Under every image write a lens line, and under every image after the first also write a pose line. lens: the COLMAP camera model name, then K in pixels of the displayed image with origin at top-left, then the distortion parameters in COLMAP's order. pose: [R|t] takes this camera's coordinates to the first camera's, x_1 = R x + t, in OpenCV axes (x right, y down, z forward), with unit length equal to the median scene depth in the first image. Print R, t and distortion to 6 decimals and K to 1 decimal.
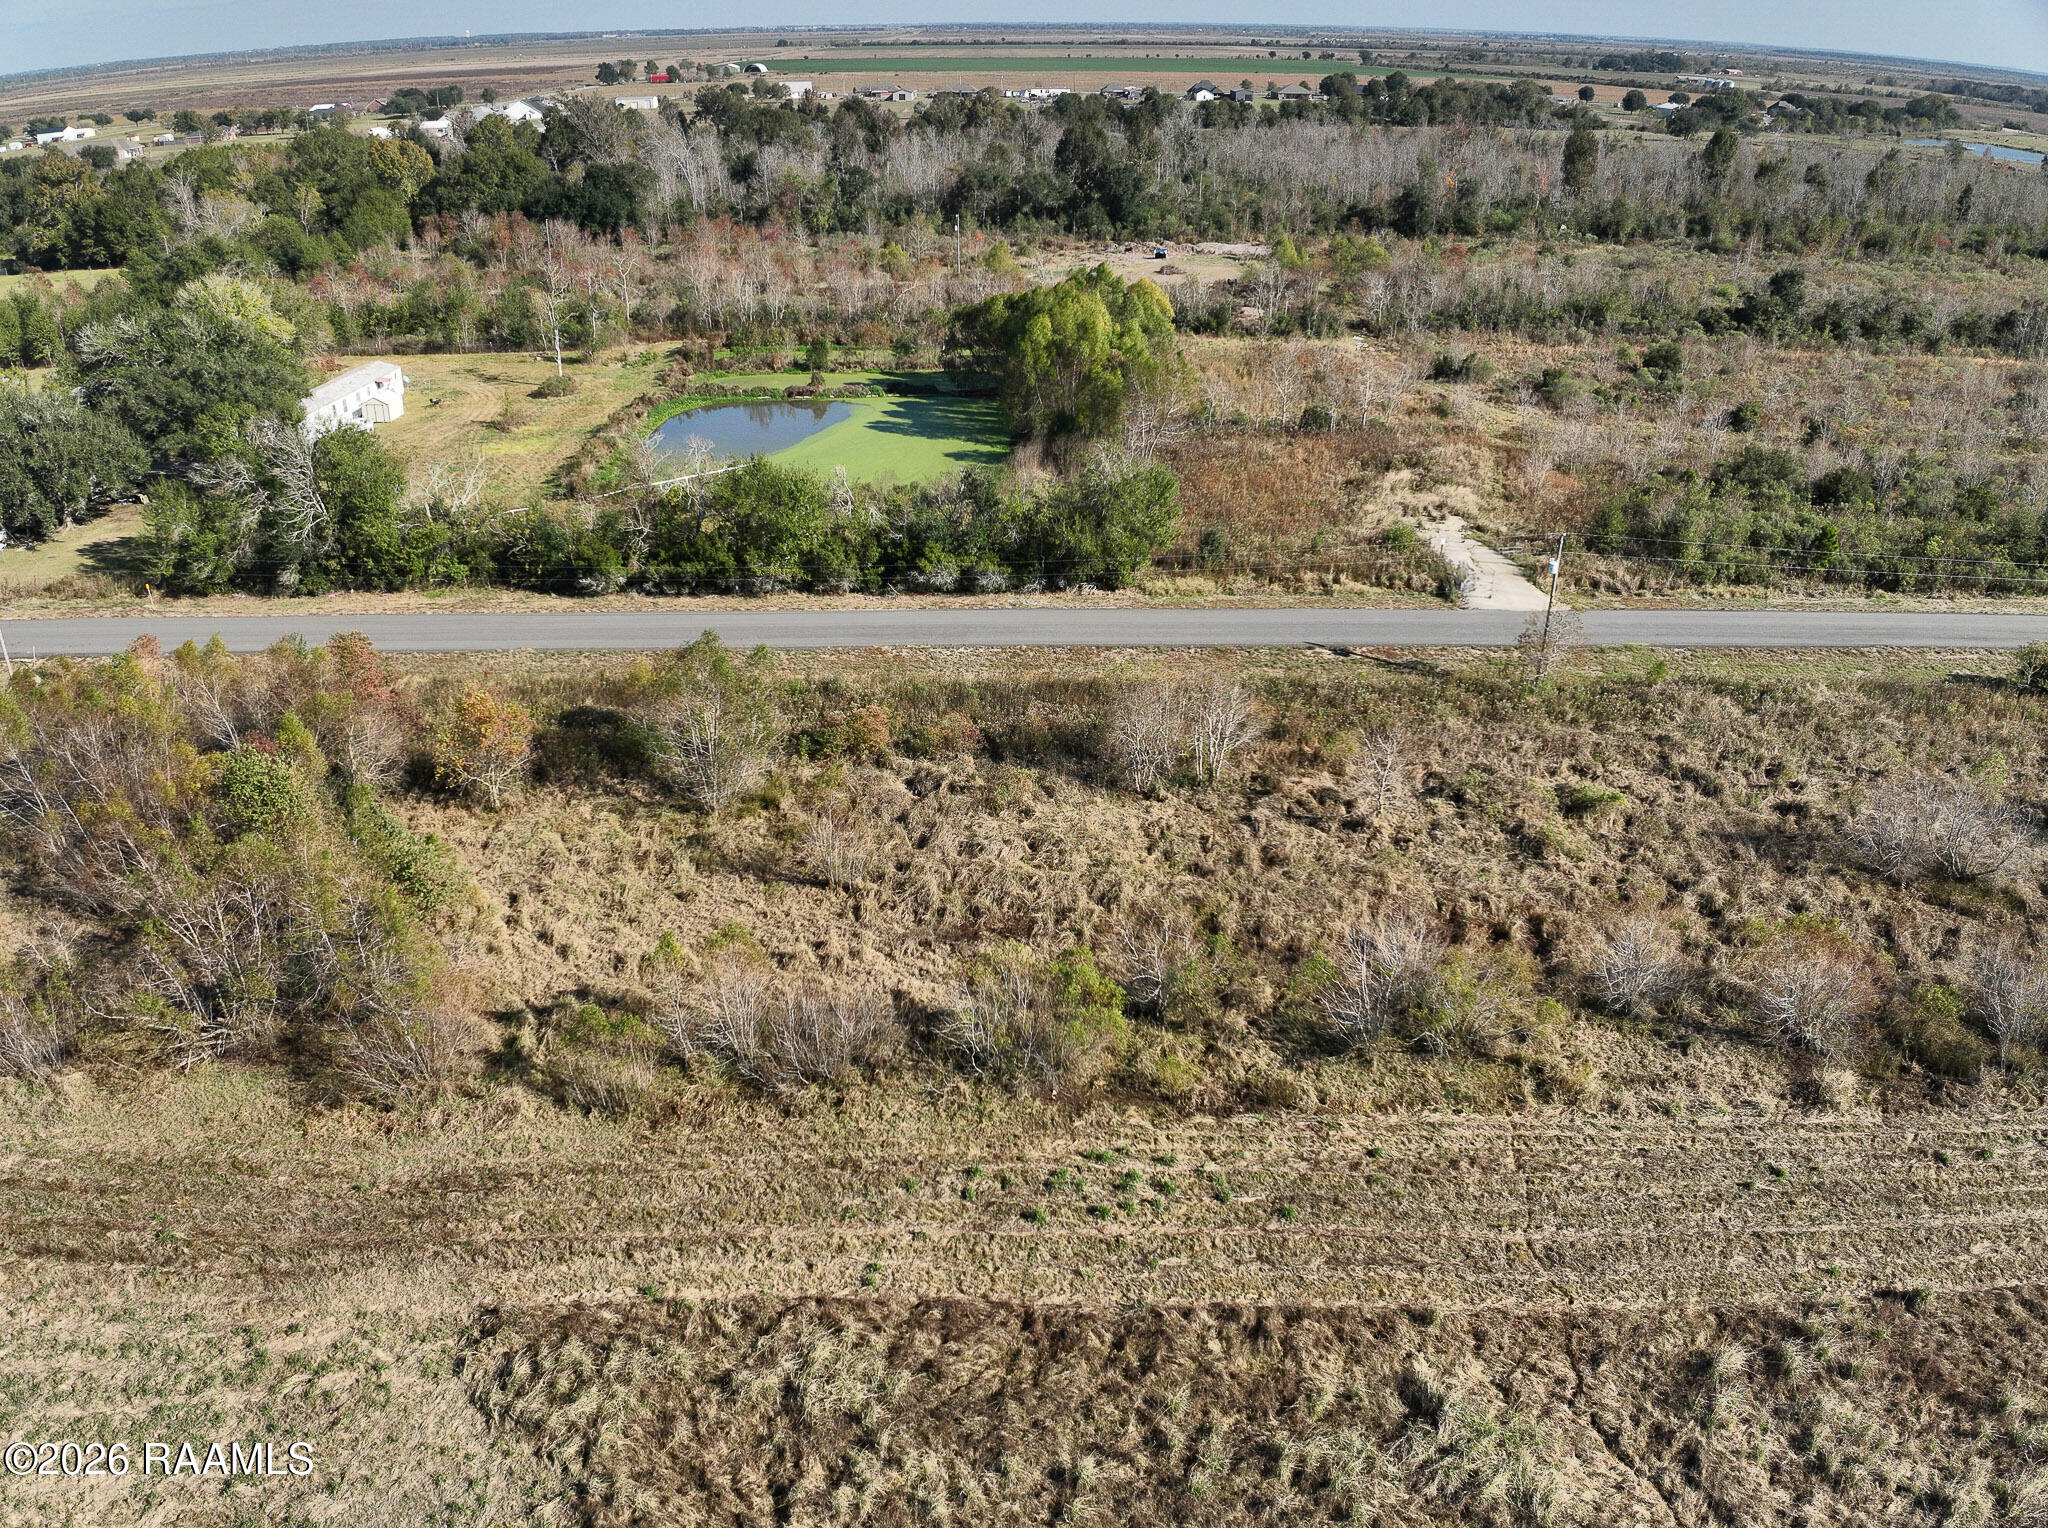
lens RADIAL K [[1549.7, 0, 1005.5], [0, 1549.7, 771.5], [0, 0, 1]] dist [-0.099778, -0.022156]
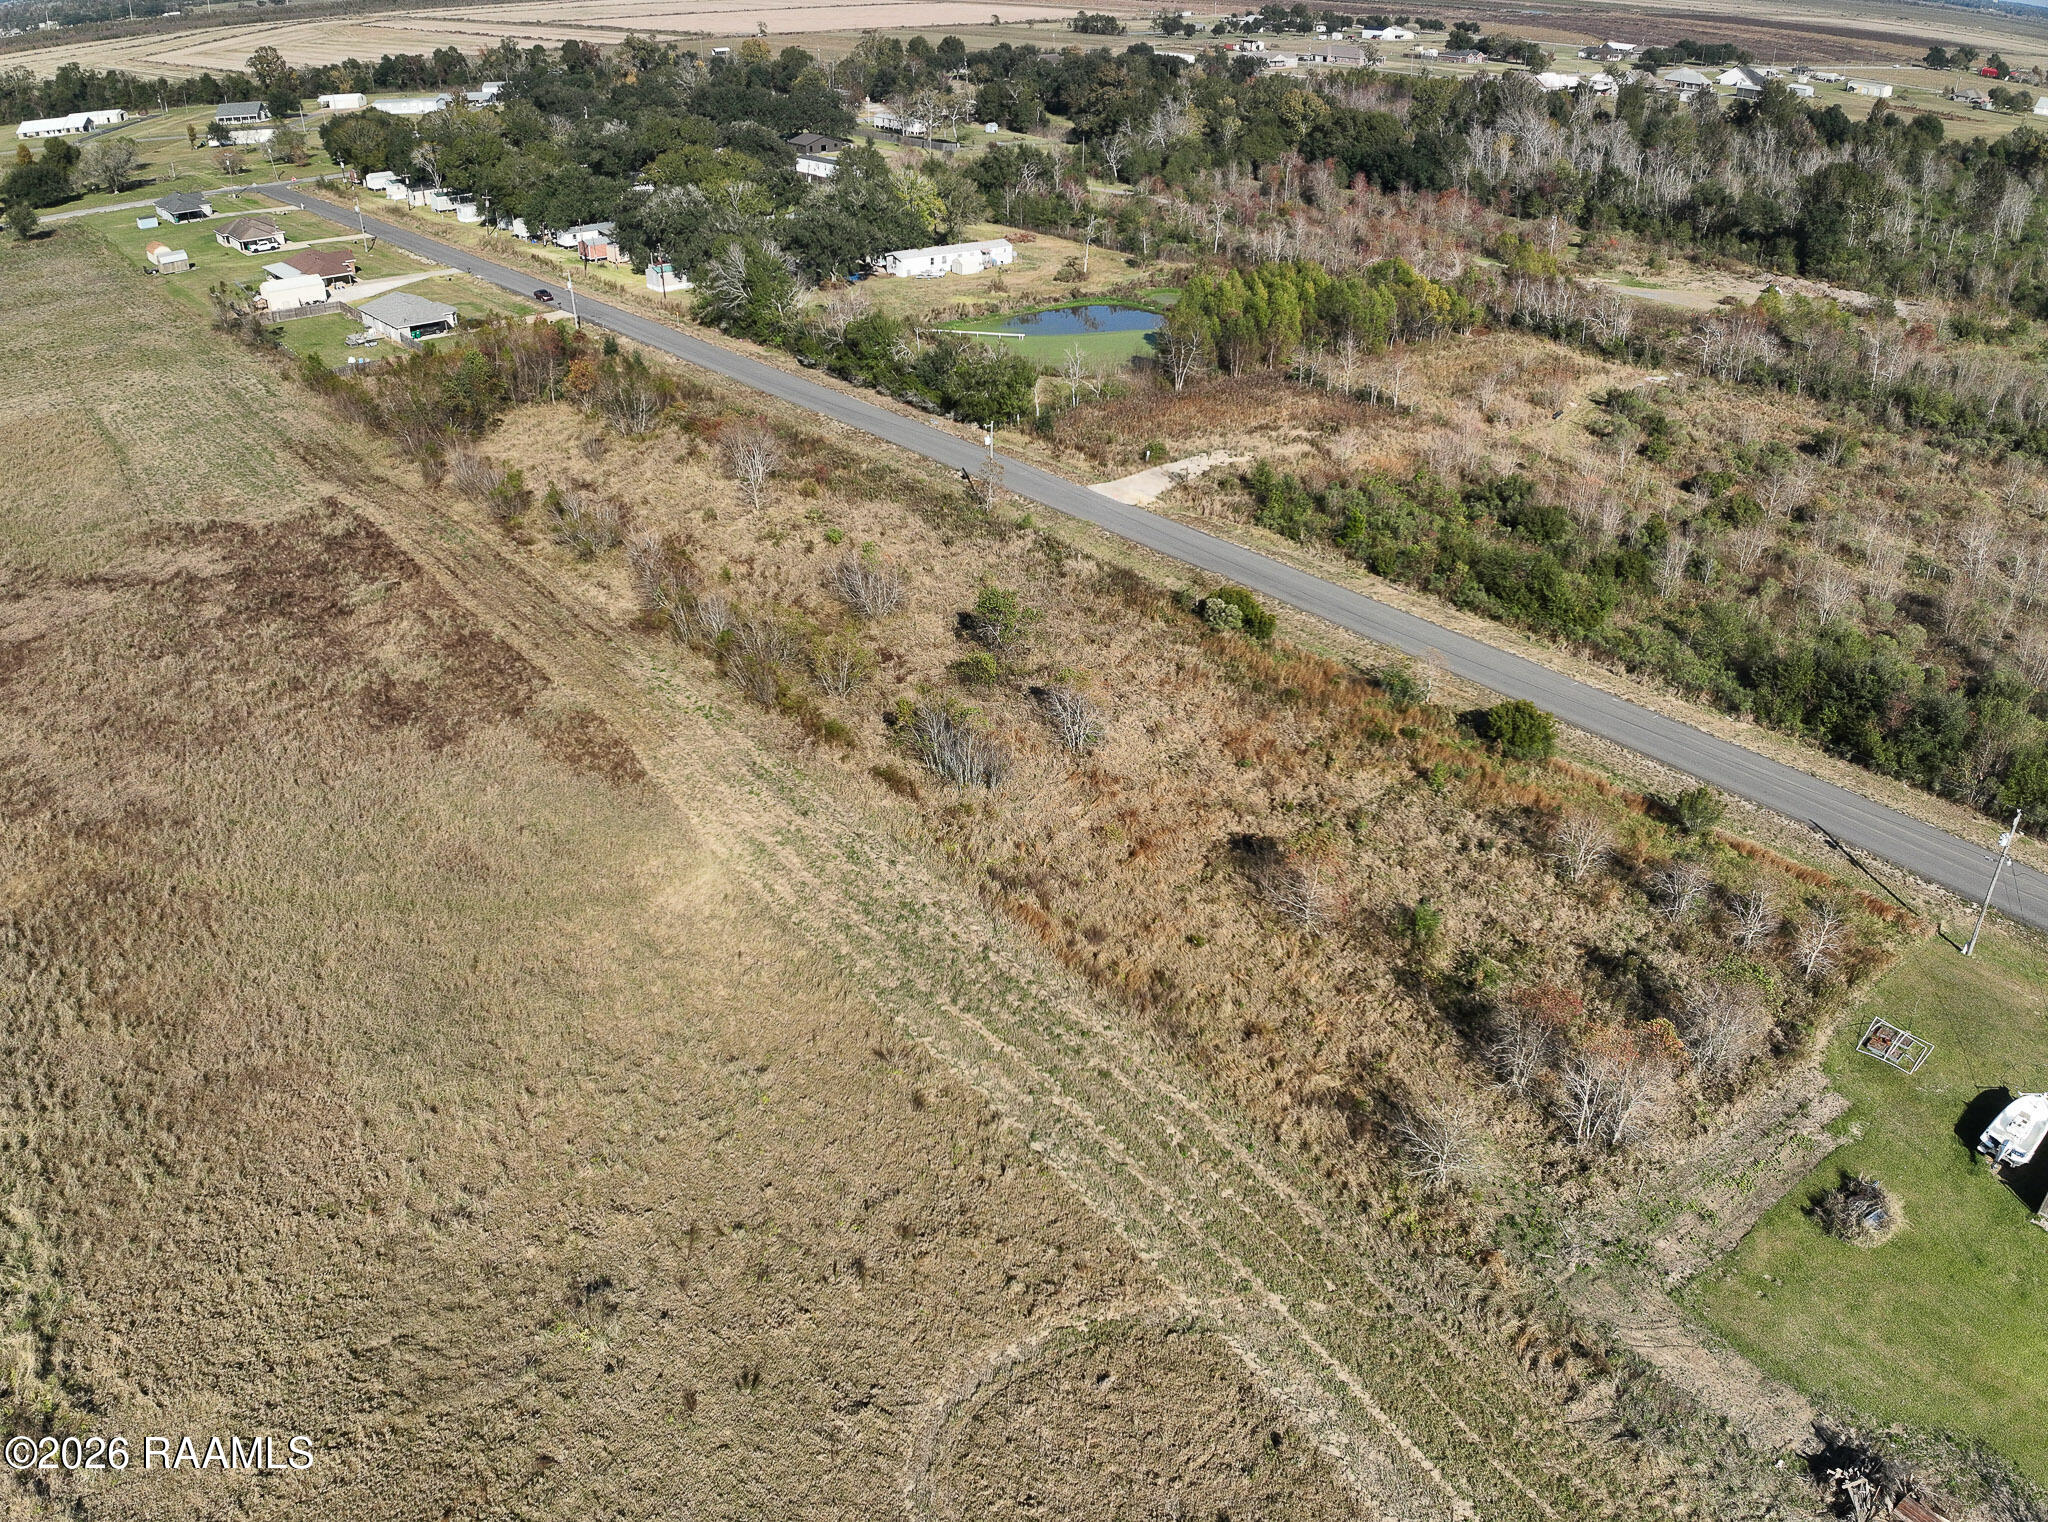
lens RADIAL K [[1546.1, 0, 1005.5], [0, 1546.1, 761.3], [0, 0, 1]] dist [-0.105902, -0.013365]
pose [[0.629272, 0.380935, -0.677426, 1.330701], [-0.351313, 0.916927, 0.189272, -0.111670], [0.693250, 0.118885, 0.710824, -0.109365]]
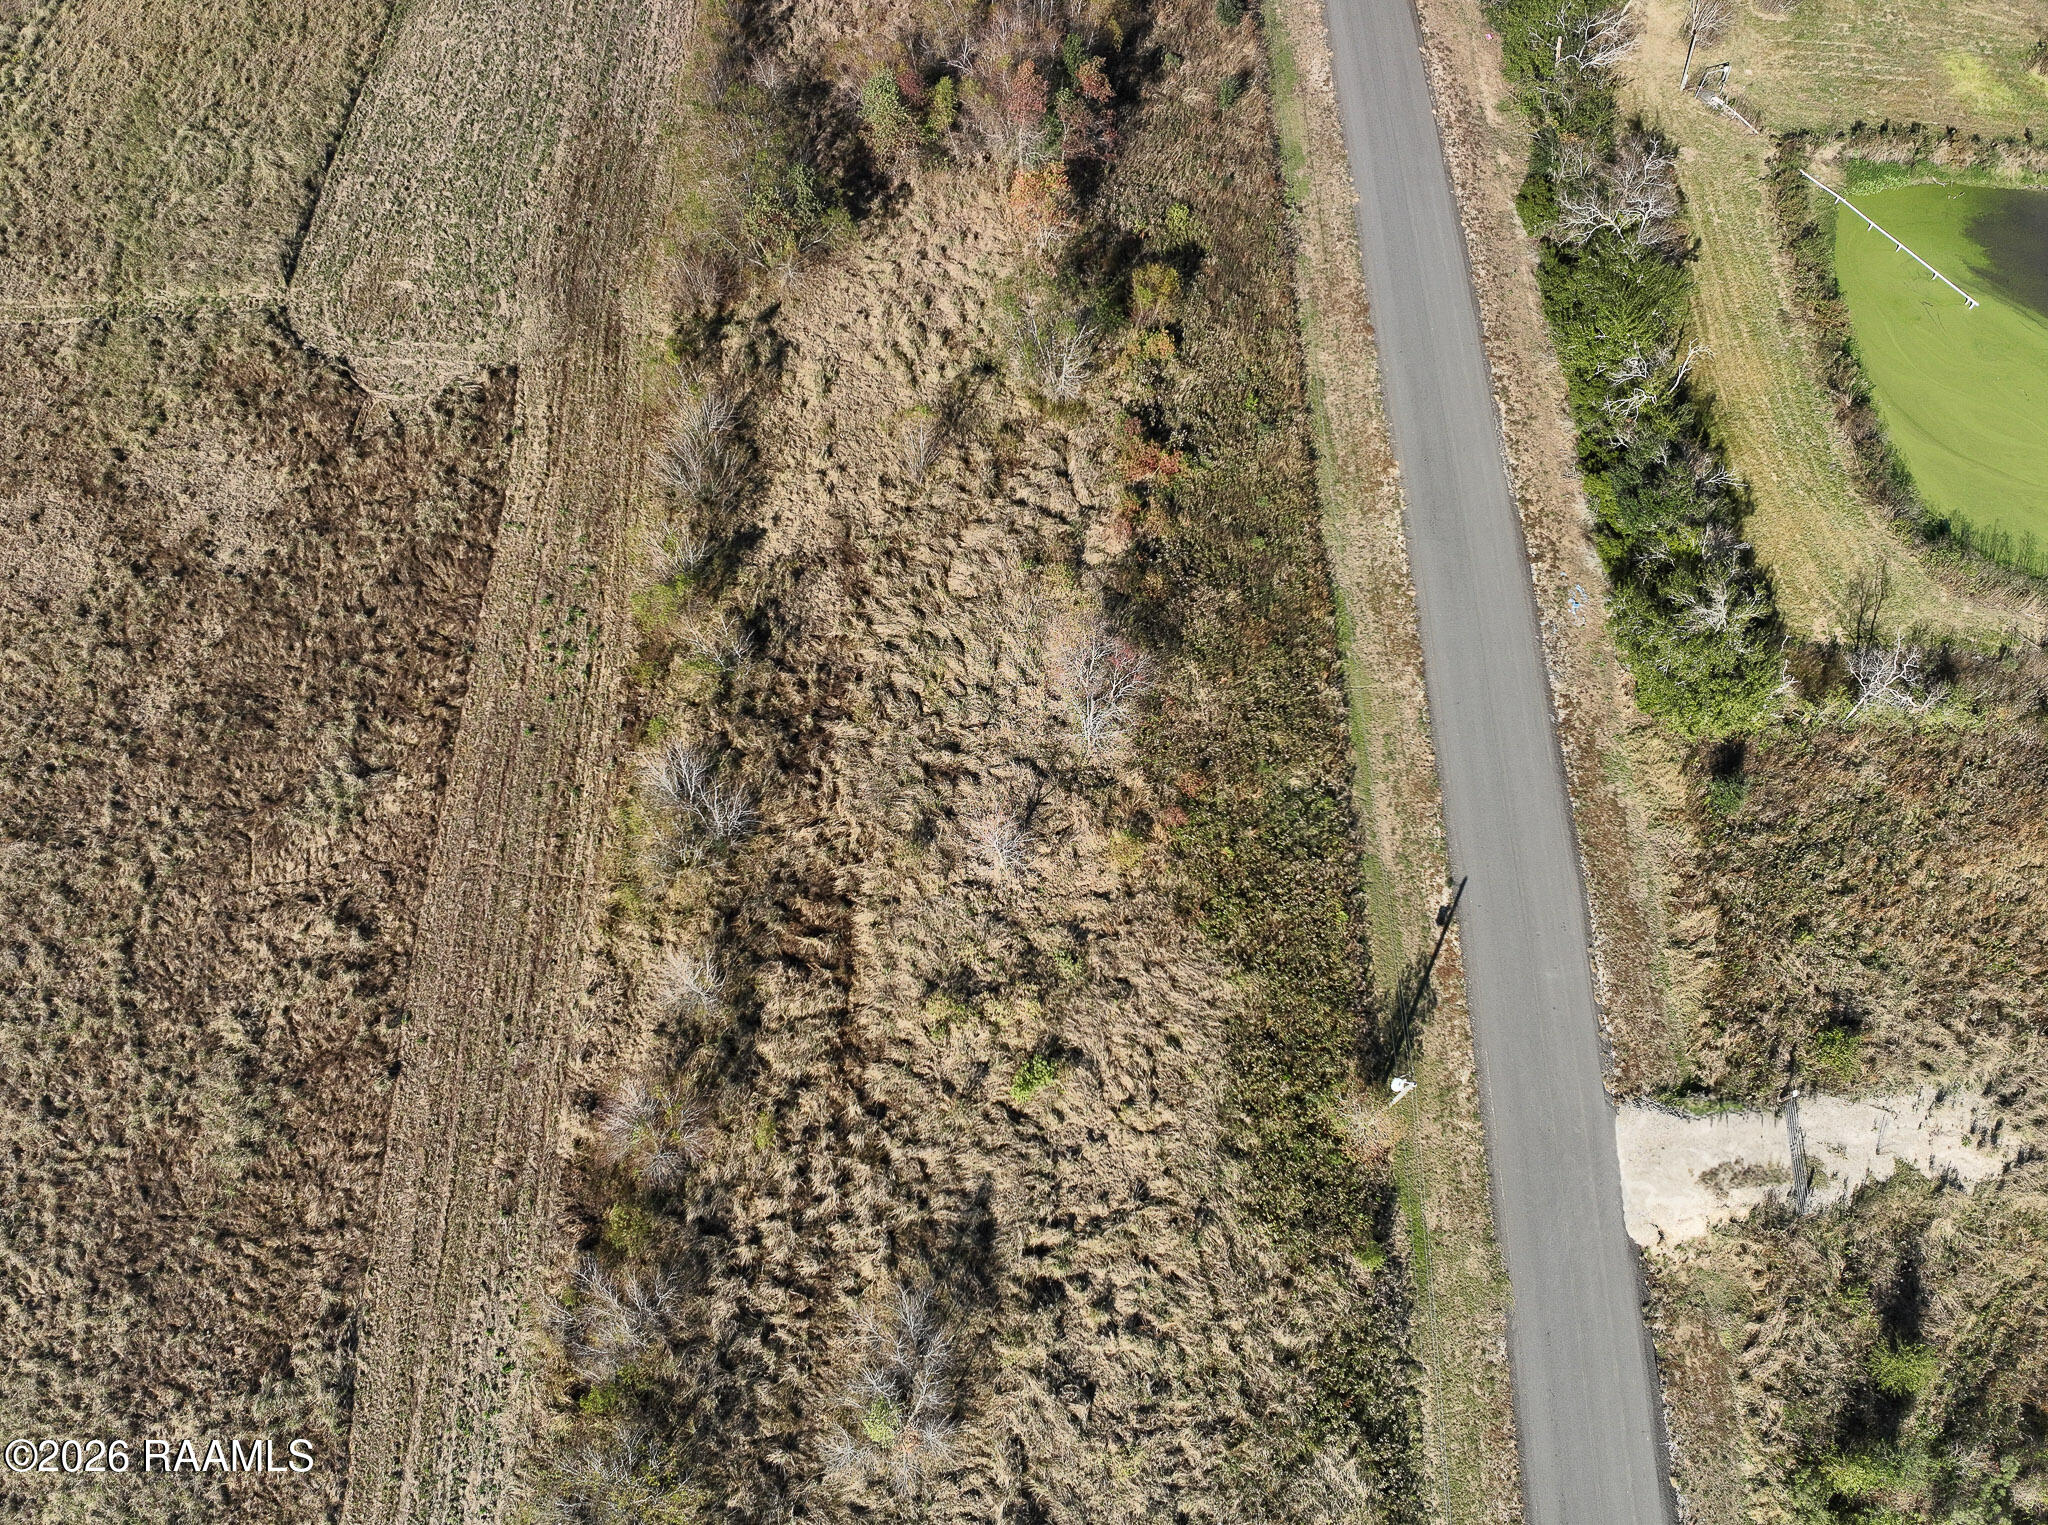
lens RADIAL K [[1528.5, 0, 1031.4], [0, 1528.5, 761.8], [0, 0, 1]] dist [-0.100636, -0.018472]
pose [[0.013431, 0.906781, -0.421389, 0.434439], [-0.452911, 0.381234, 0.805936, -0.602628], [0.891454, 0.180027, 0.415812, 0.386822]]
